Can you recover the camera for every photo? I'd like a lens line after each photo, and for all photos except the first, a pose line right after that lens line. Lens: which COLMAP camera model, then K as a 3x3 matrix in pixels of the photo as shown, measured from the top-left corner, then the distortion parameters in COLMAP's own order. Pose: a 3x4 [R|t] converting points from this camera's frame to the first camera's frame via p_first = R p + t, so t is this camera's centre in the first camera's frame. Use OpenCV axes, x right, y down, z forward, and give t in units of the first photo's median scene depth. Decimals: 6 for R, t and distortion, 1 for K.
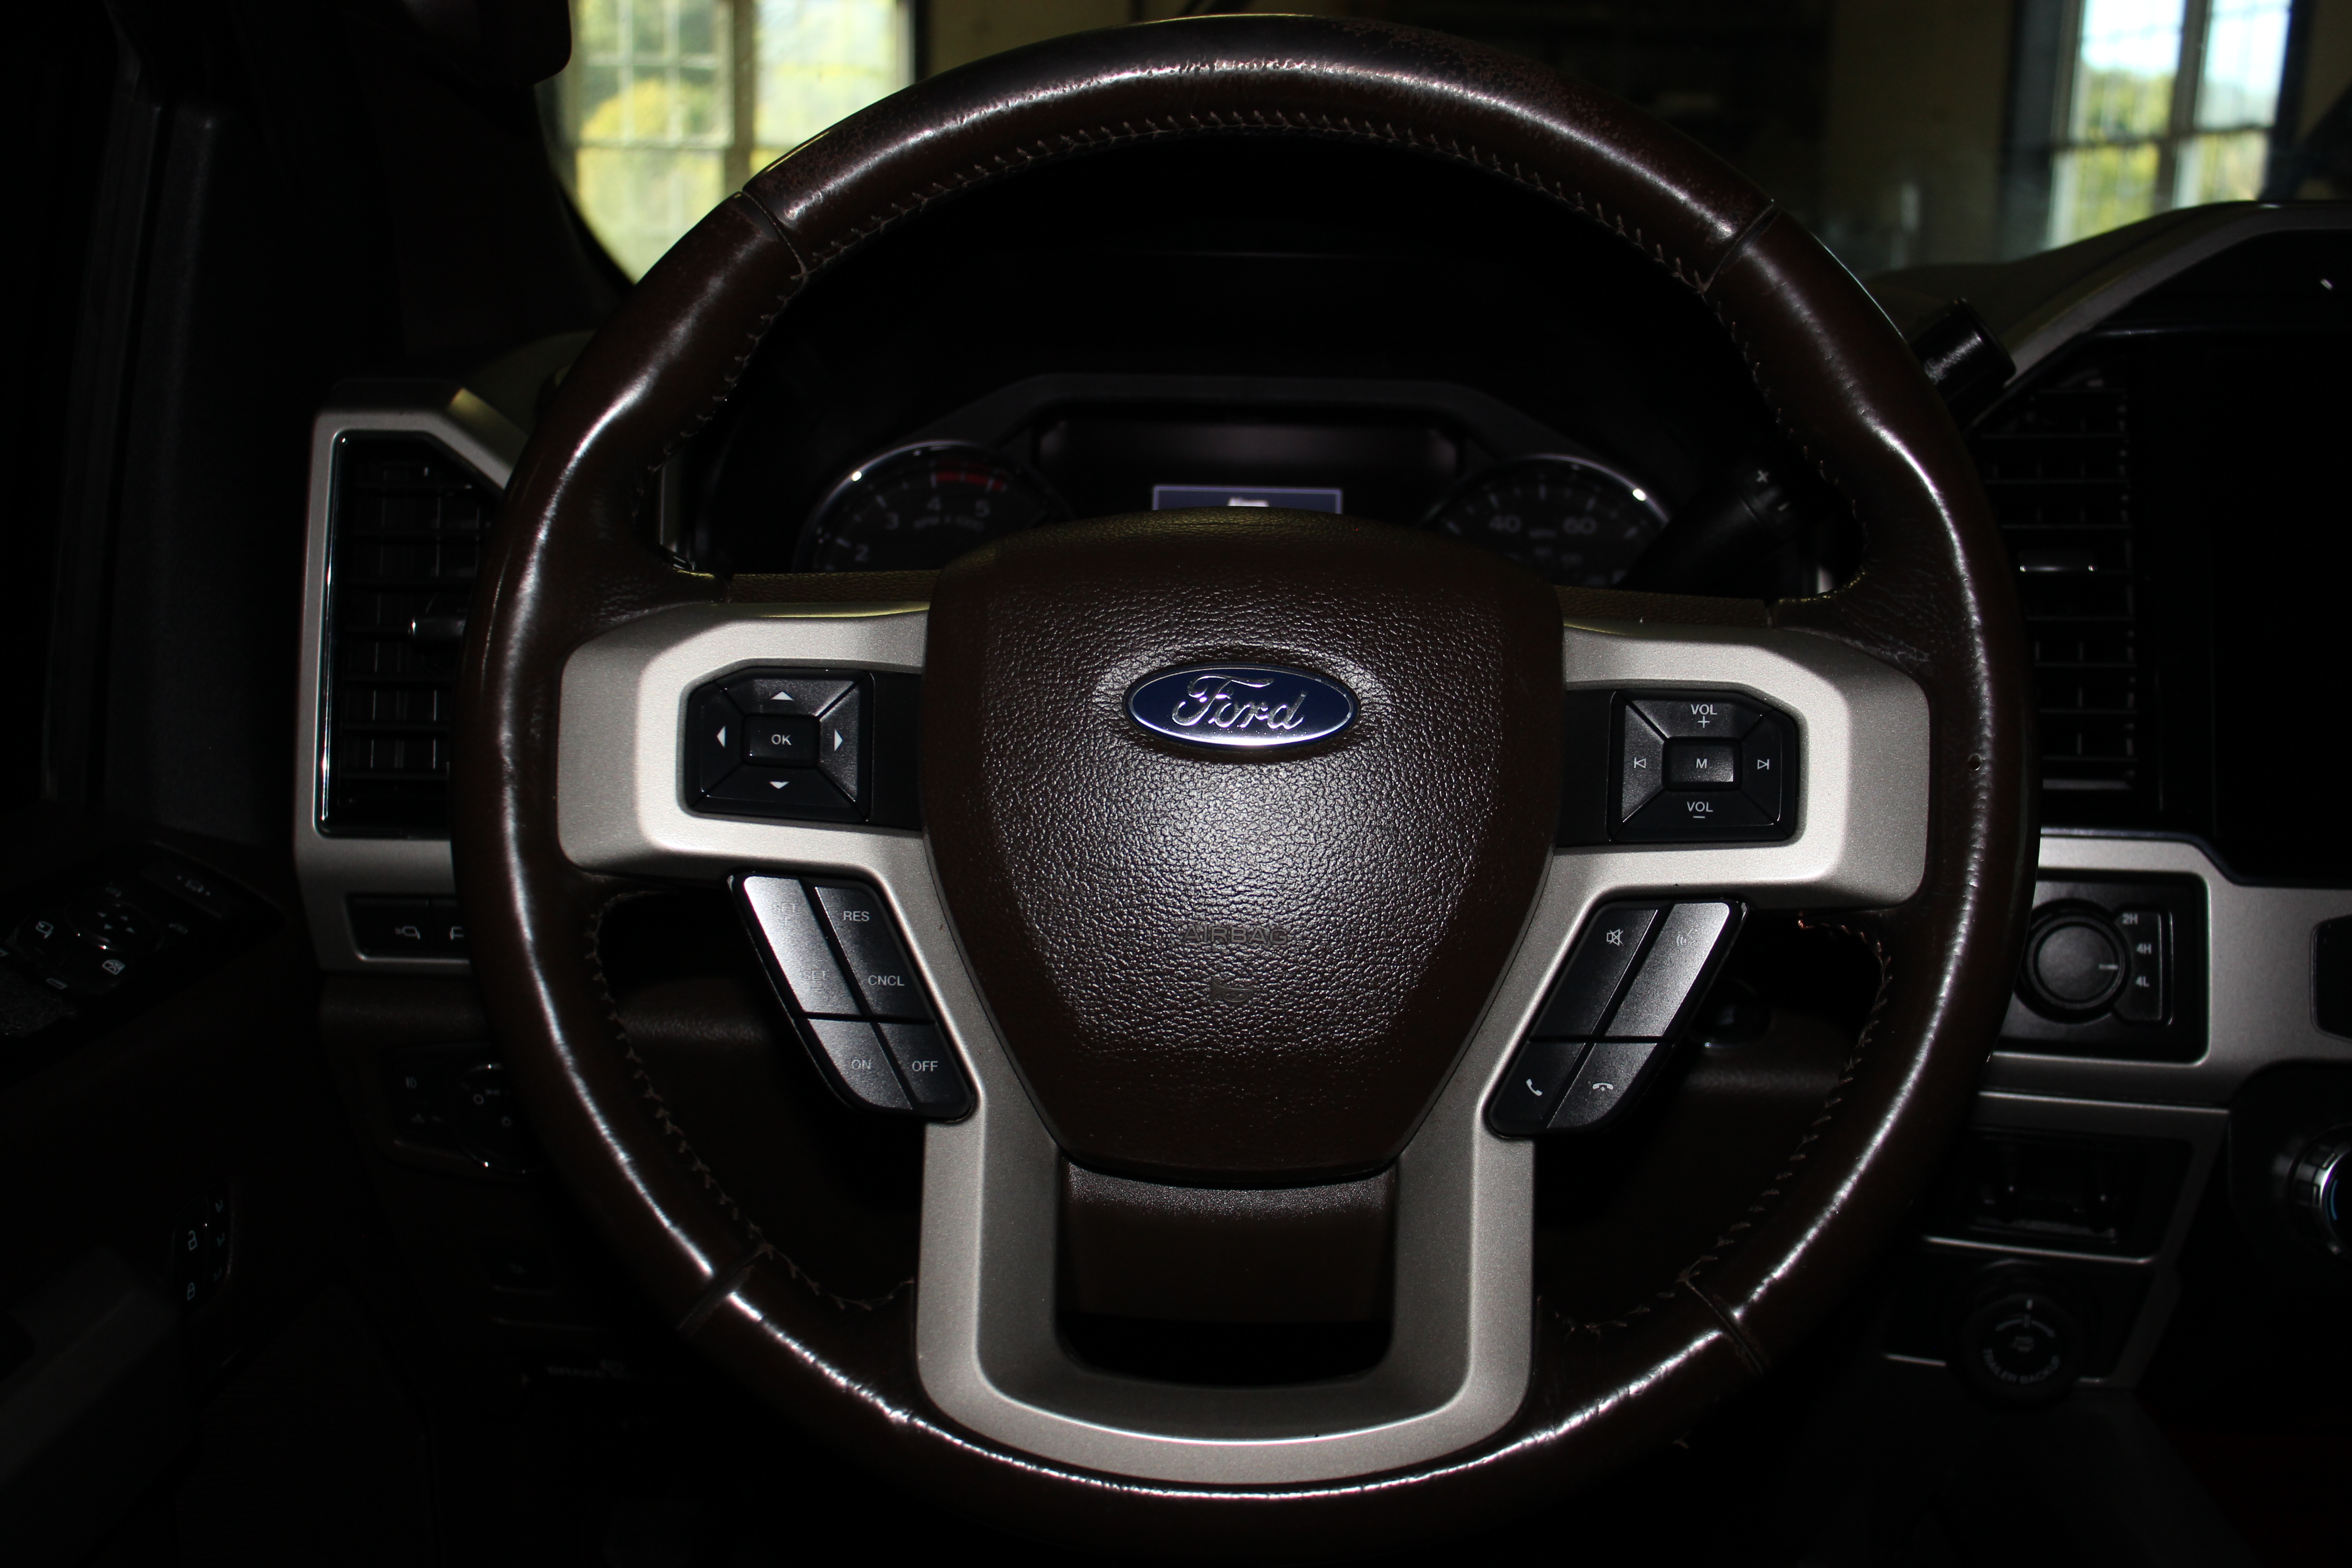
lens RADIAL K [[2419.9, 0, 1176.0], [0, 2419.9, 784.0], [0, 0, 1]] dist [-0.015260, -0.007507]
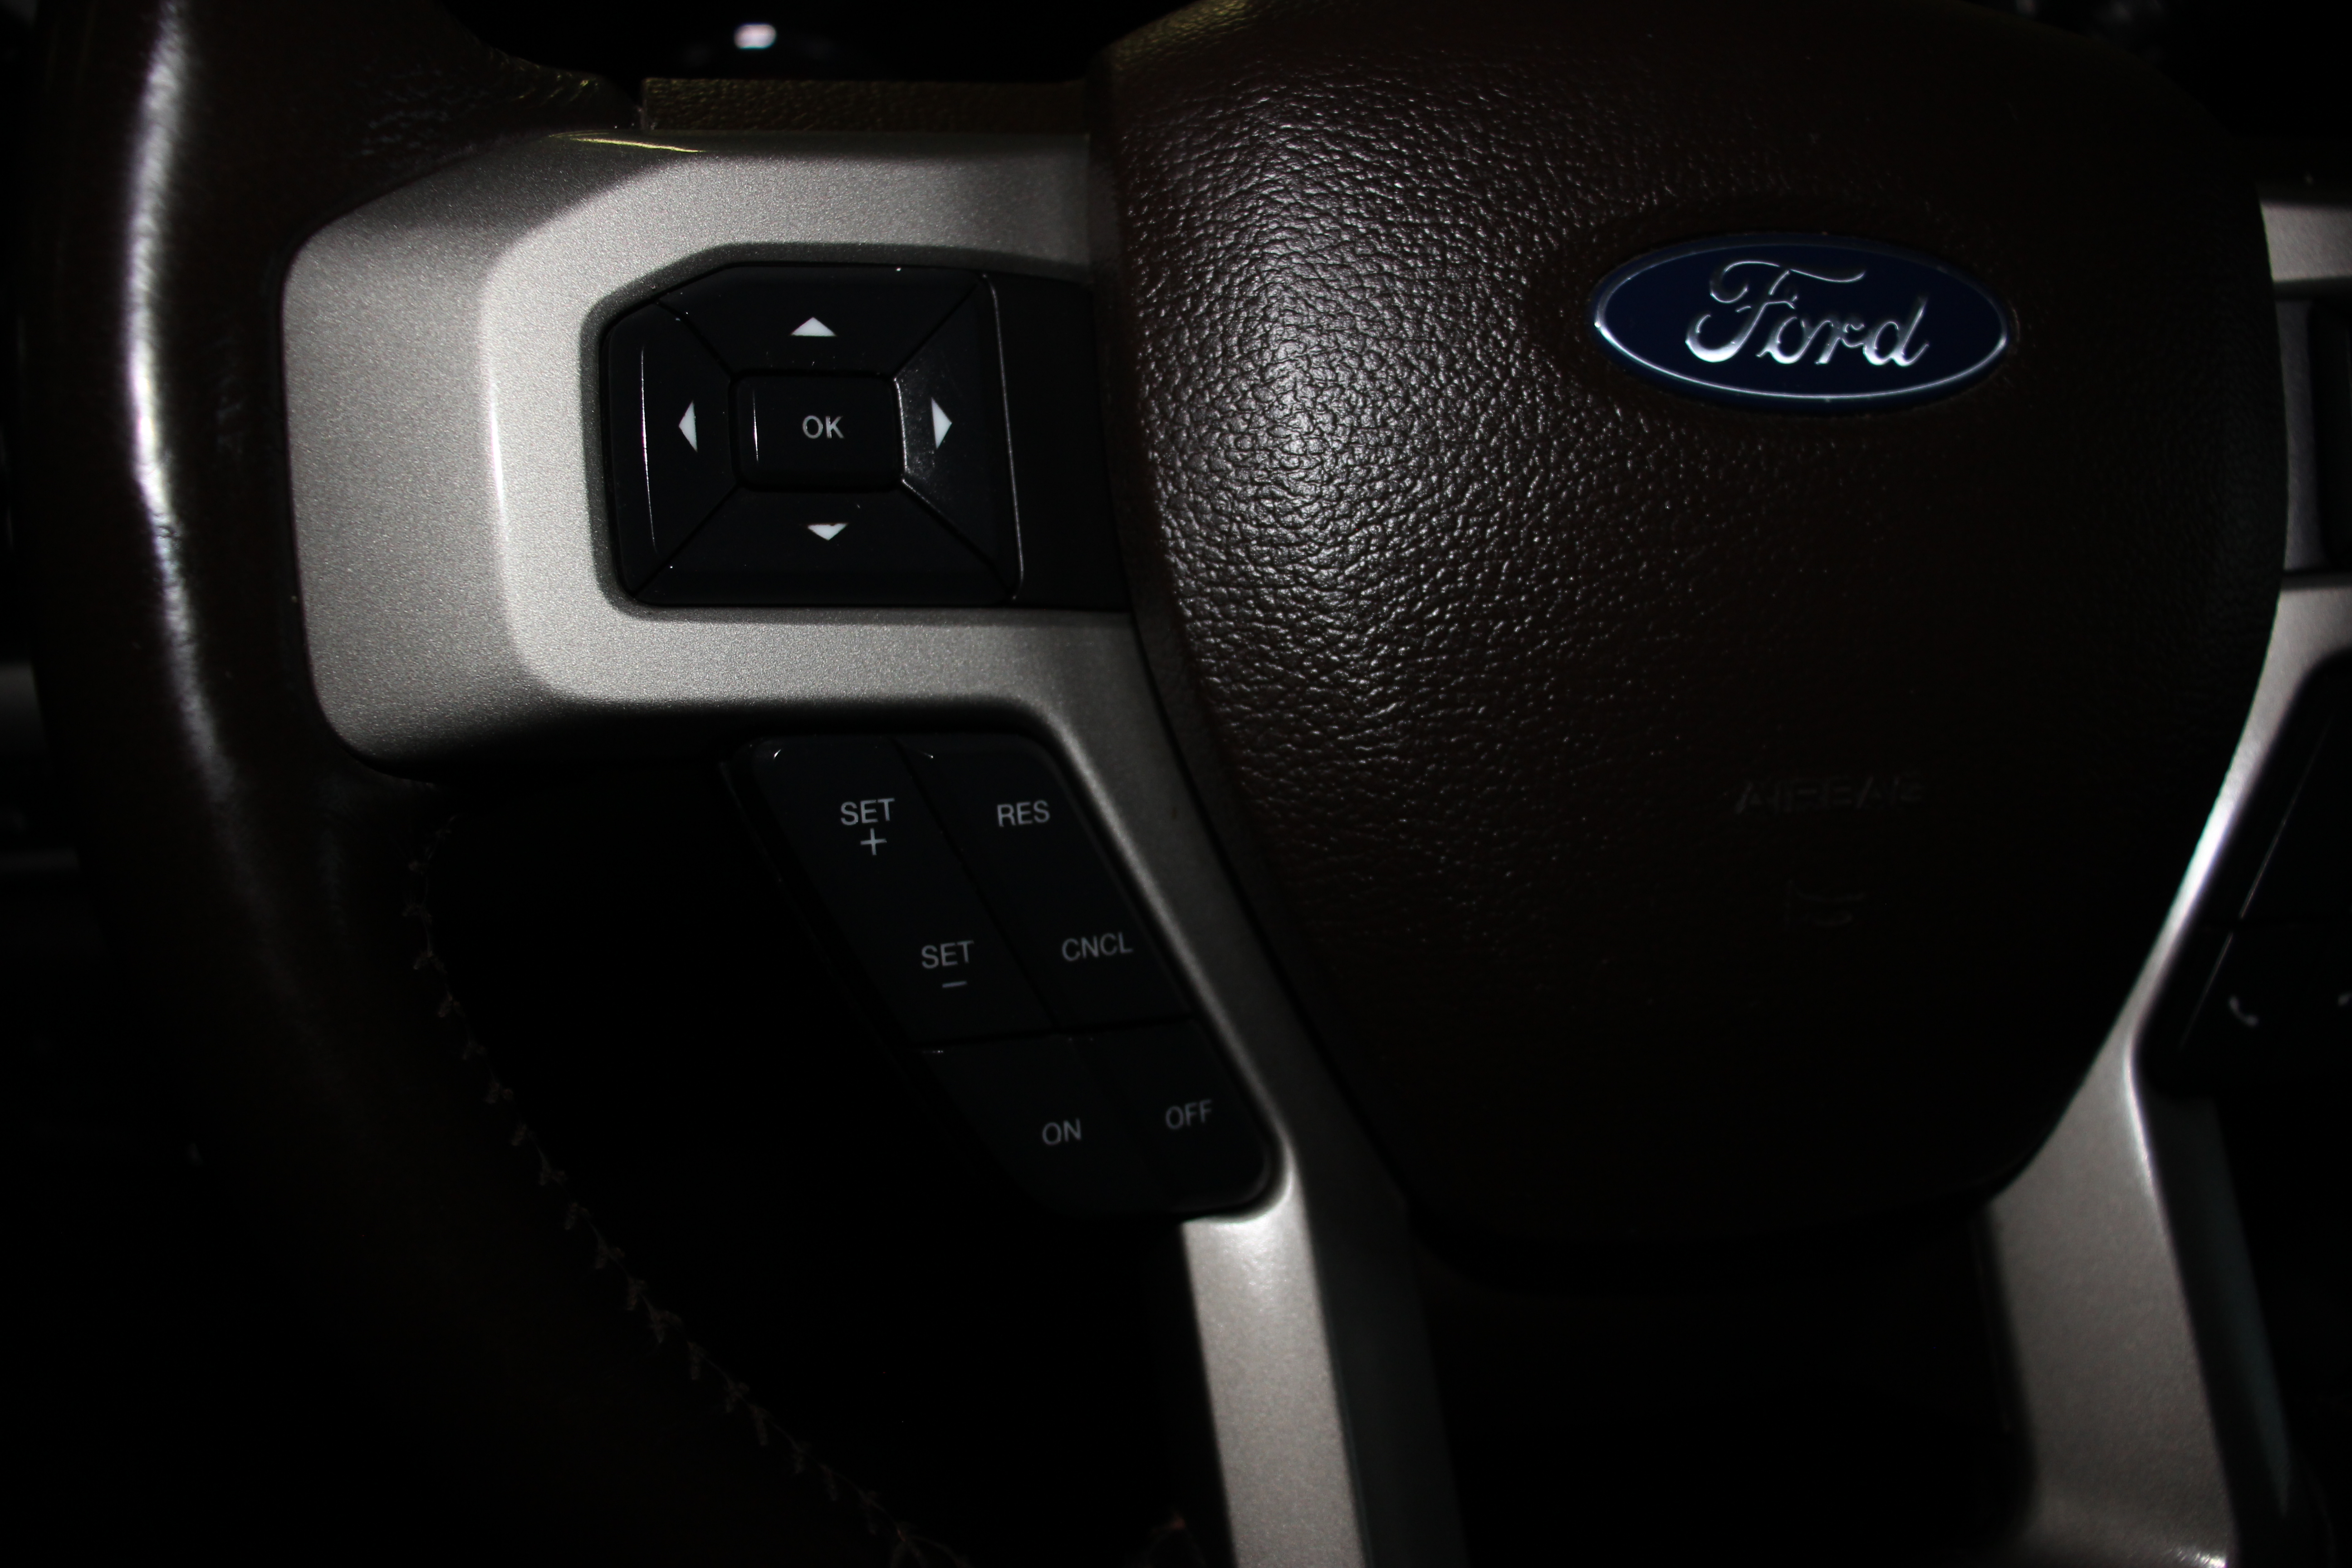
lens RADIAL K [[1920.4, 0, 1218.0], [0, 1920.4, 786.1], [0, 0, 1]] dist [-0.184123, 0.203602]
pose [[0.972766, -0.079600, 0.217692, -0.174009], [0.043881, 0.985443, 0.164247, -0.007521], [-0.227597, -0.150222, 0.962098, 0.647399]]
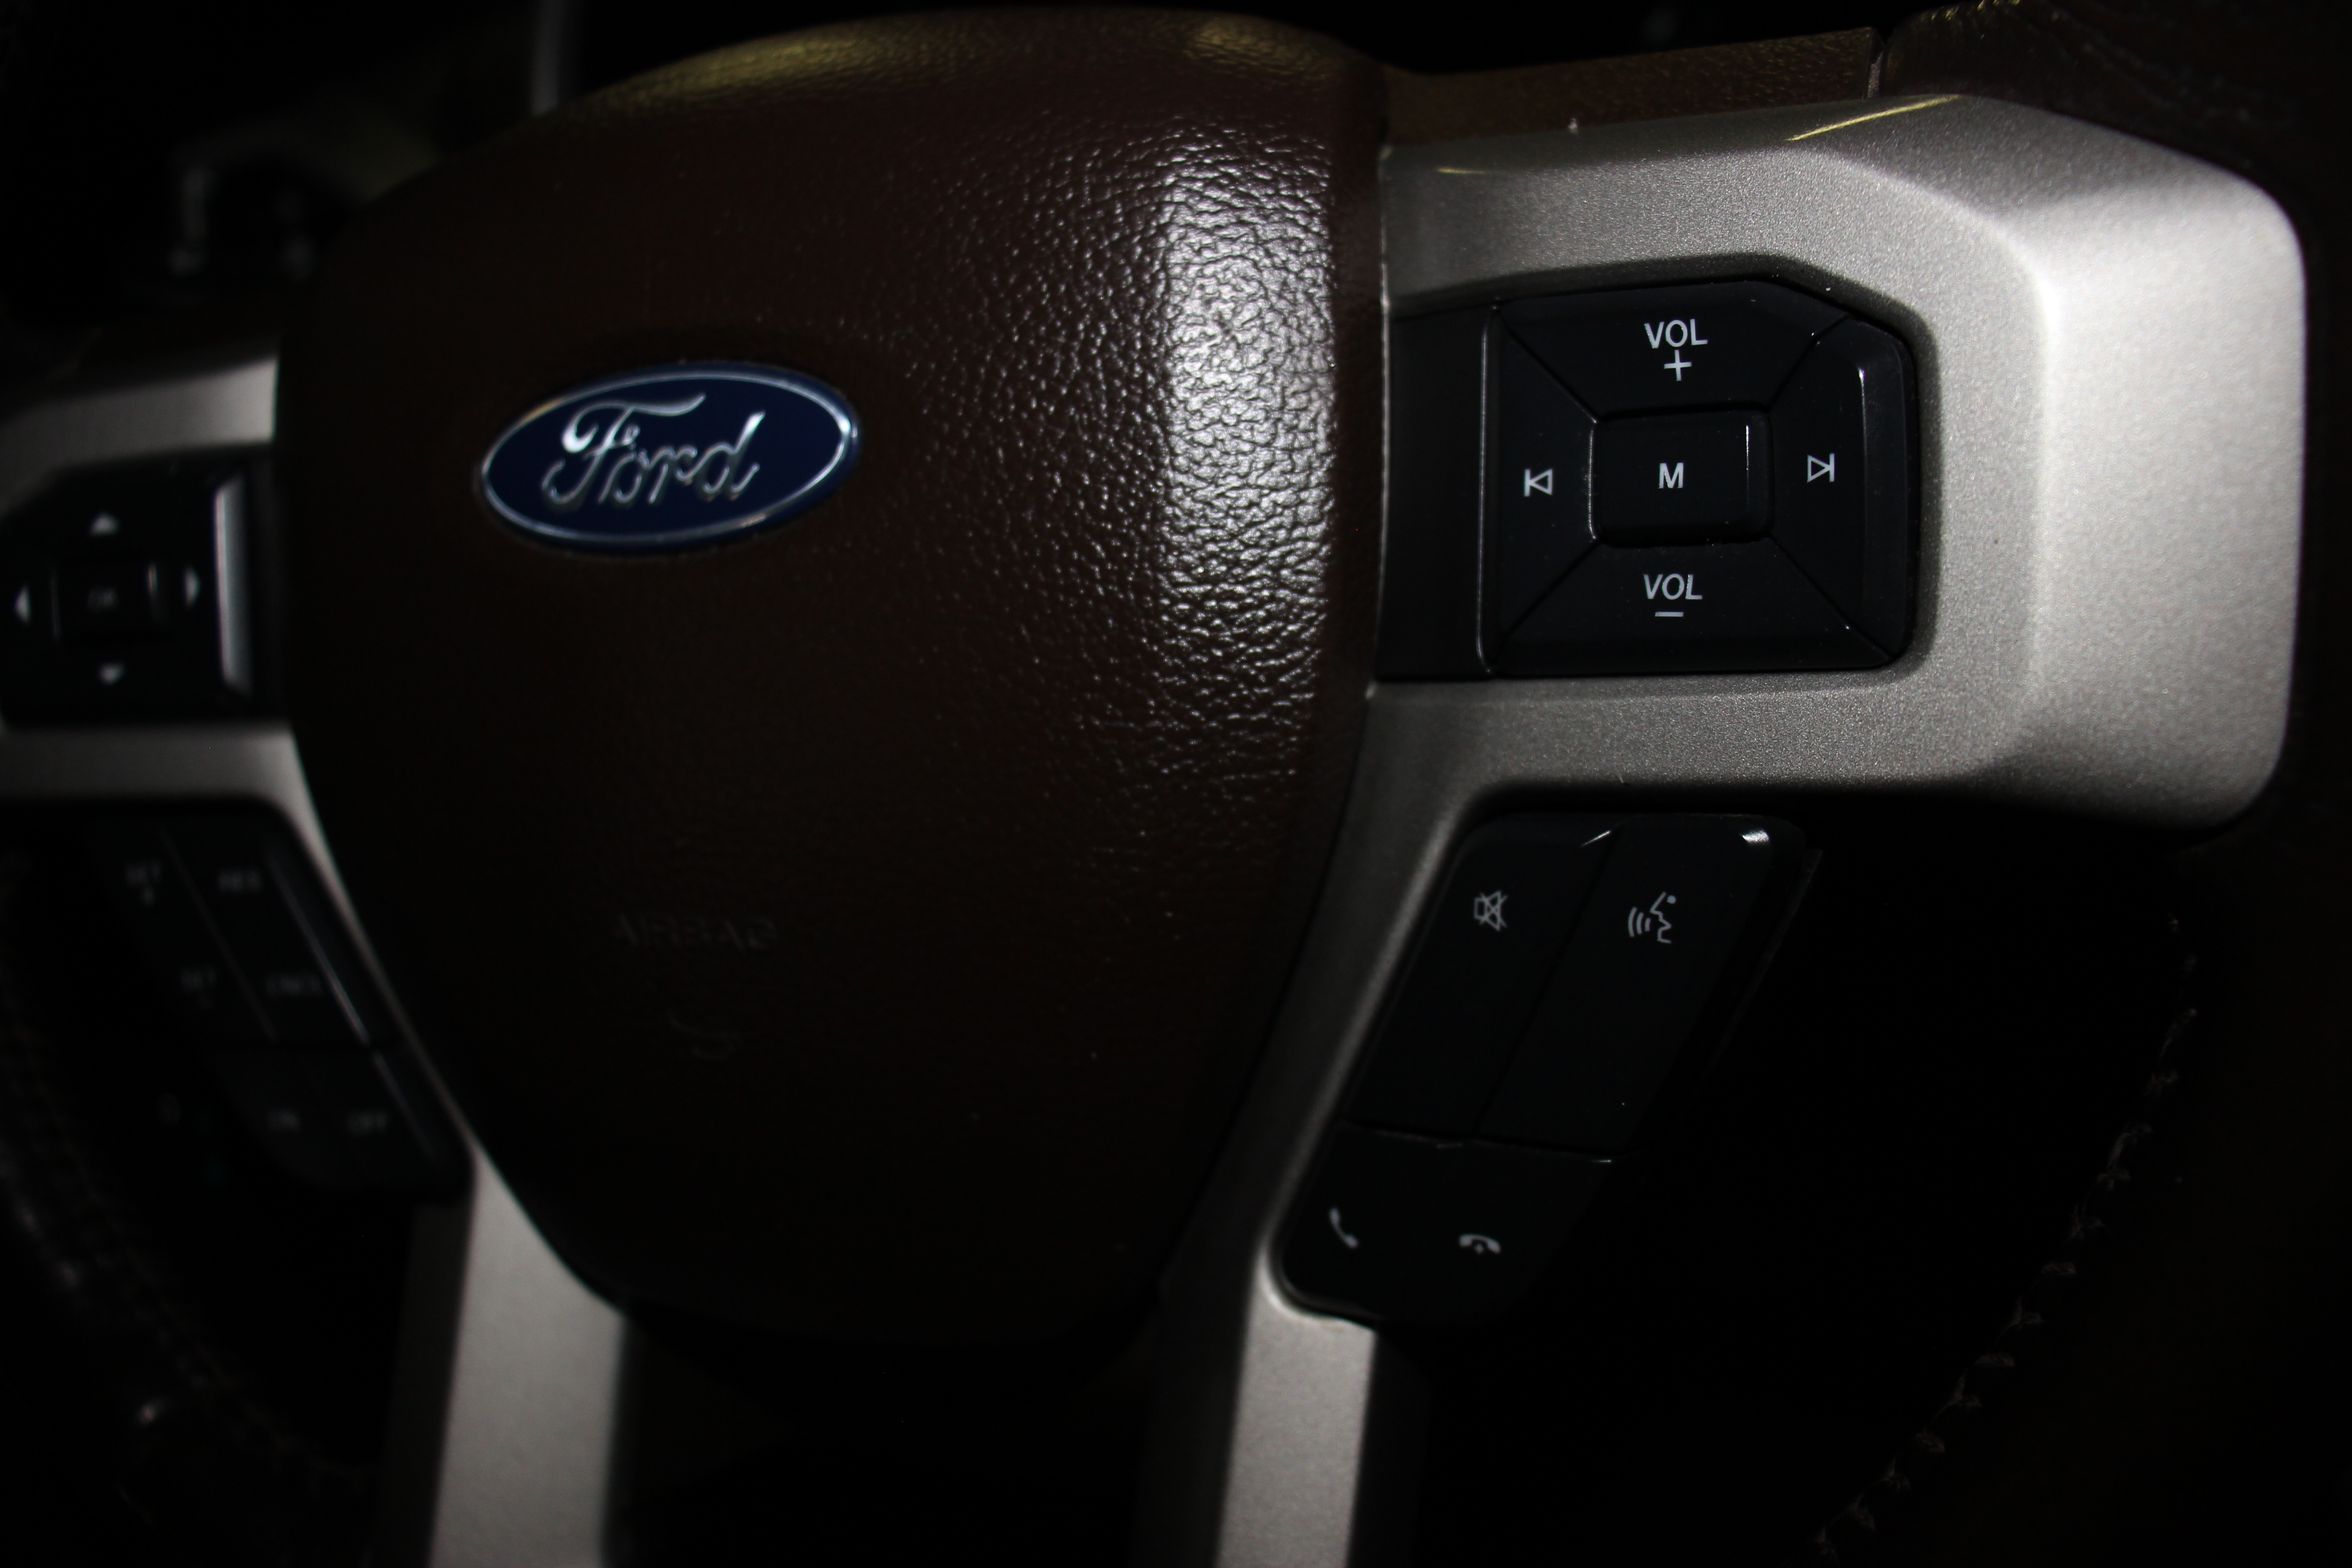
lens RADIAL K [[1920.4, 0, 1218.0], [0, 1920.4, 786.1], [0, 0, 1]] dist [-0.184123, 0.203602]
pose [[0.926807, -0.034968, -0.373906, 0.262553], [0.119335, 0.971471, 0.204946, -0.031182], [0.356073, -0.234566, 0.904539, 0.687474]]
